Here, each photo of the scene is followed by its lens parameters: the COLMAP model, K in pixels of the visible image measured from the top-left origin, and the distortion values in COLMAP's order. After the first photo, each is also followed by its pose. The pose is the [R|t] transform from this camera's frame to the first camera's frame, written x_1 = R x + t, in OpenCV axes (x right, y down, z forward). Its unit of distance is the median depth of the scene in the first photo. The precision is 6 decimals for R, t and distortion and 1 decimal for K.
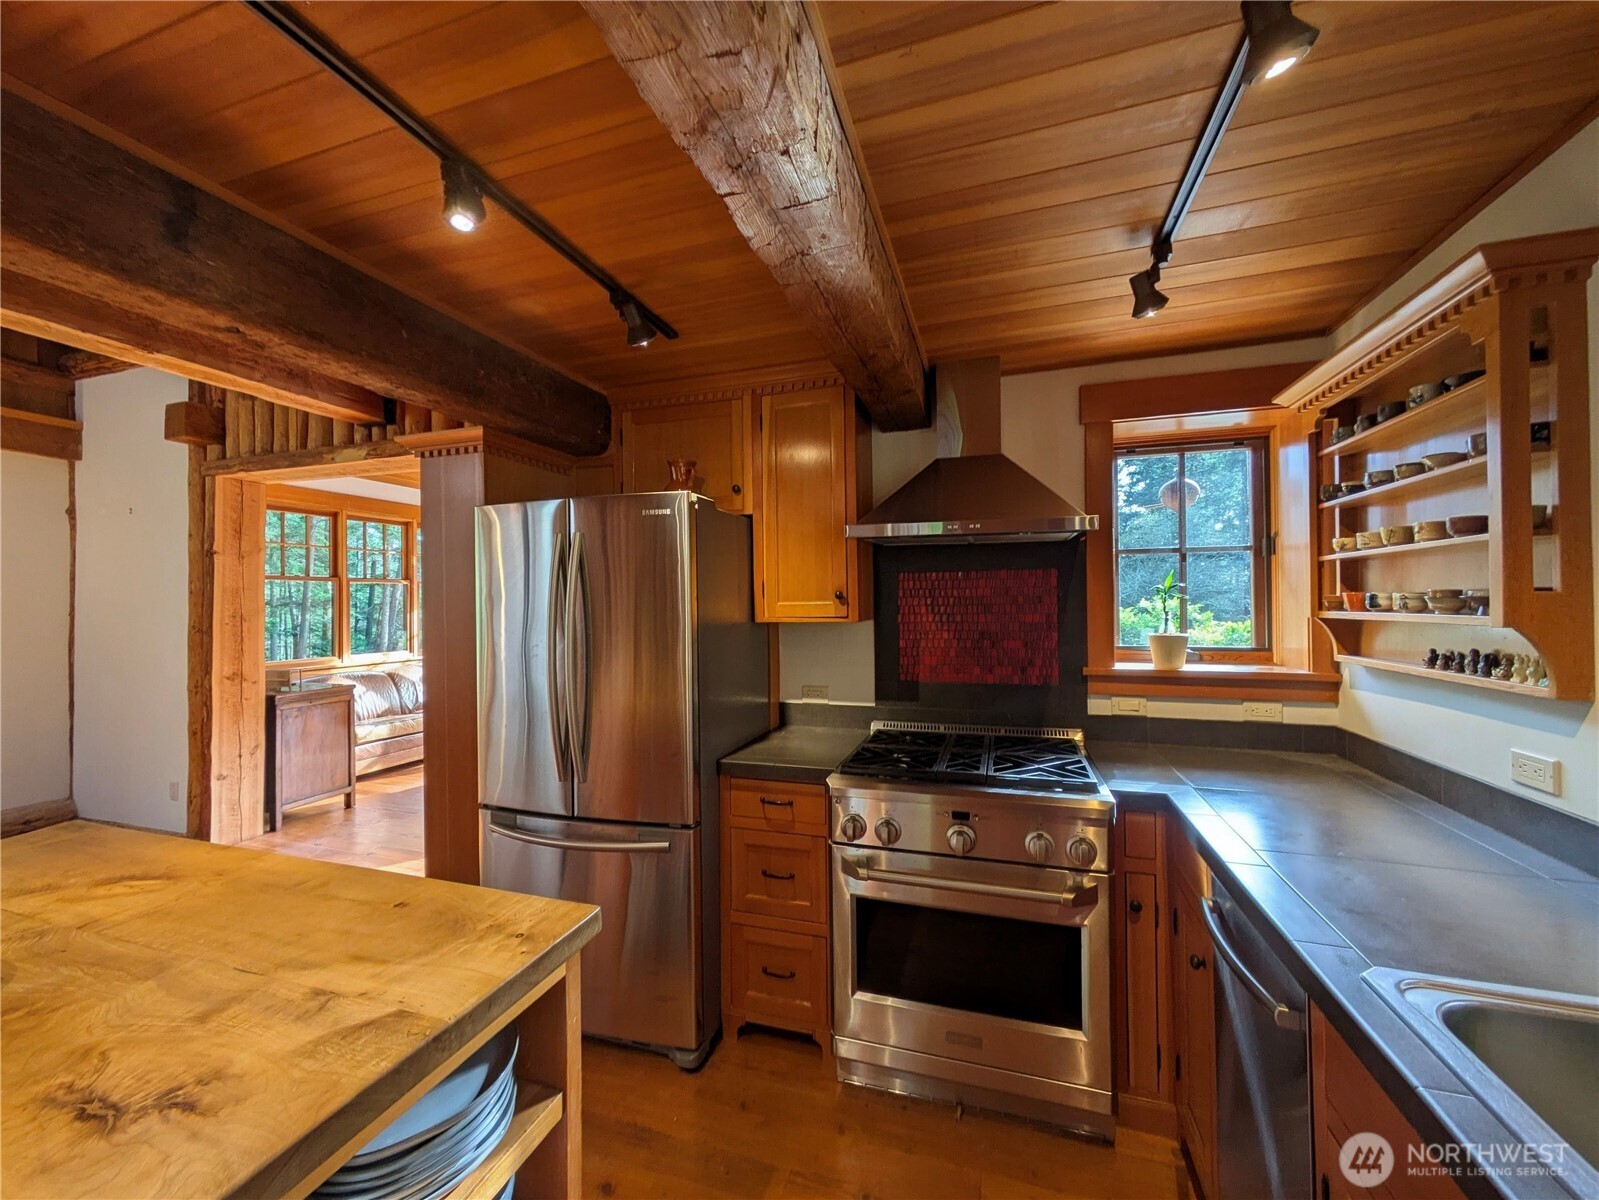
lens RADIAL K [[621.7, 0, 800.5], [0, 621.7, 602.8], [0, 0, 1]] dist [-0.000160, 0.000162]
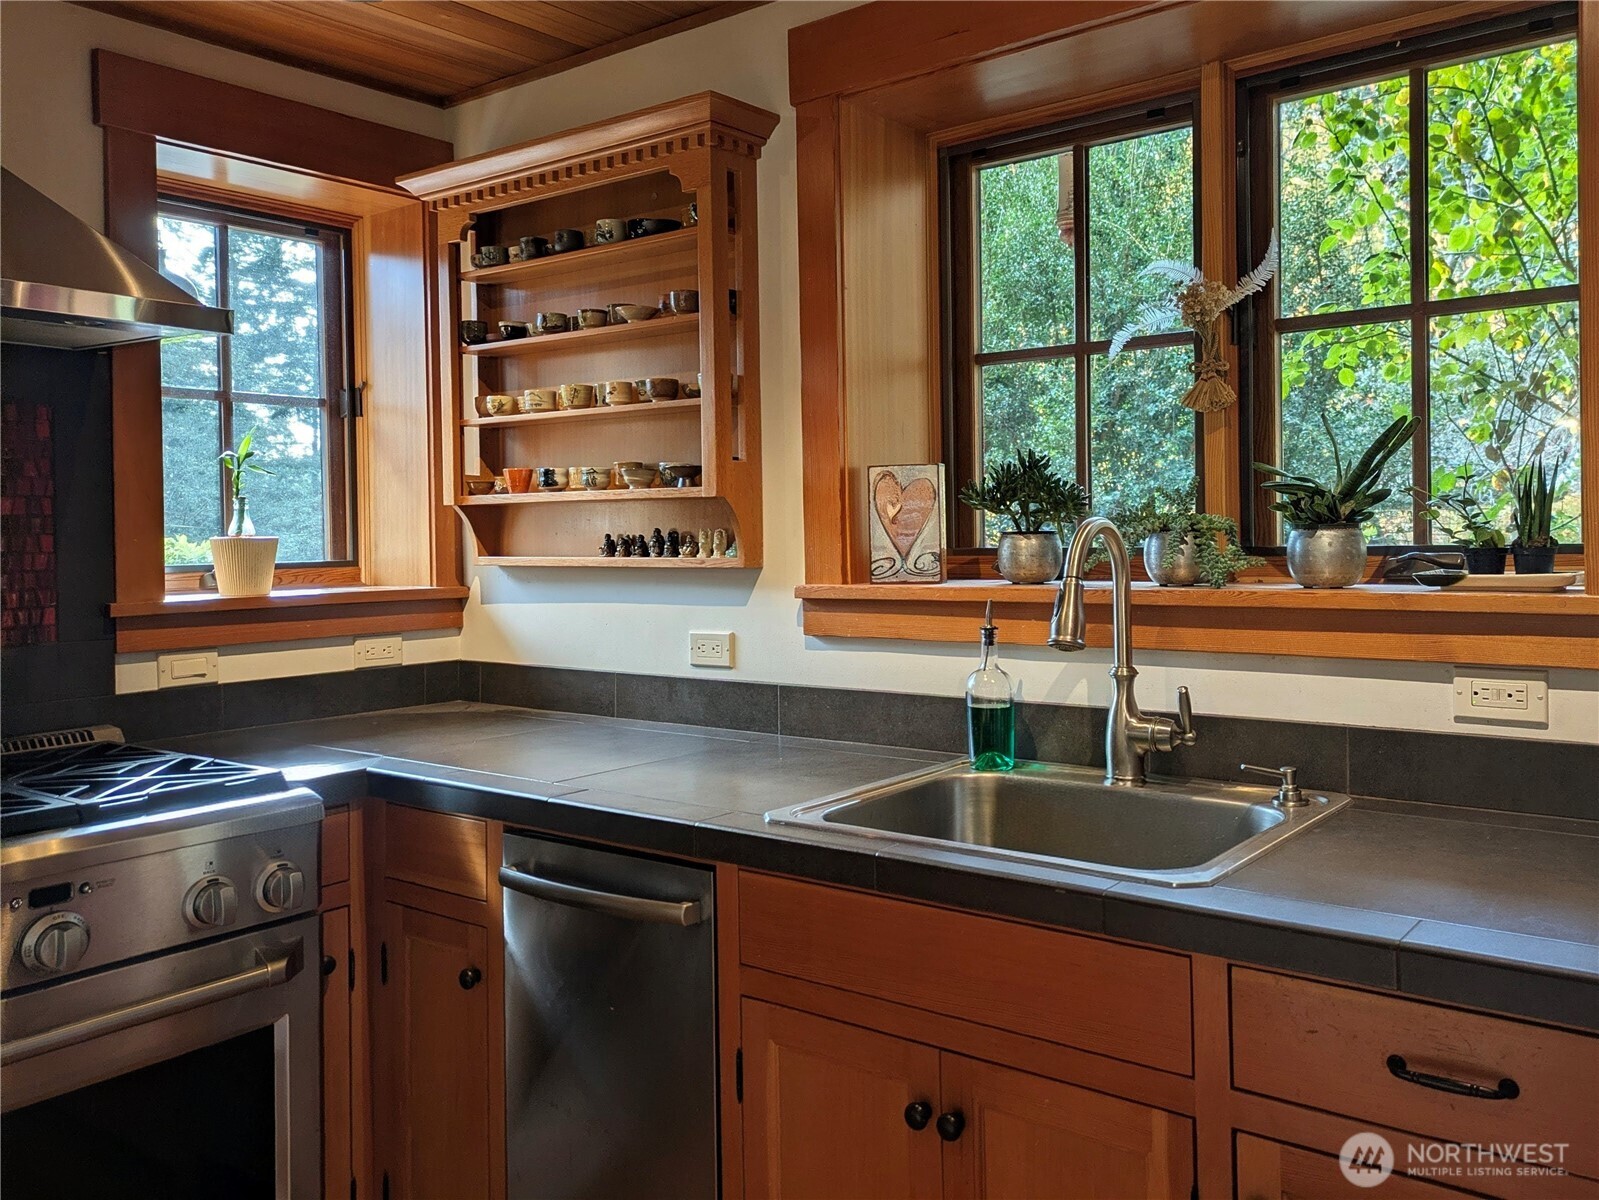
lens RADIAL K [[1342.4, 0, 805.2], [0, 1342.4, 564.5], [0, 0, 1]] dist [0.051577, -0.004556]
pose [[0.343054, -0.014302, 0.939207, -0.549571], [0.006148, 0.999897, 0.012981, 0.083635], [-0.939296, 0.001322, 0.343106, 0.105252]]
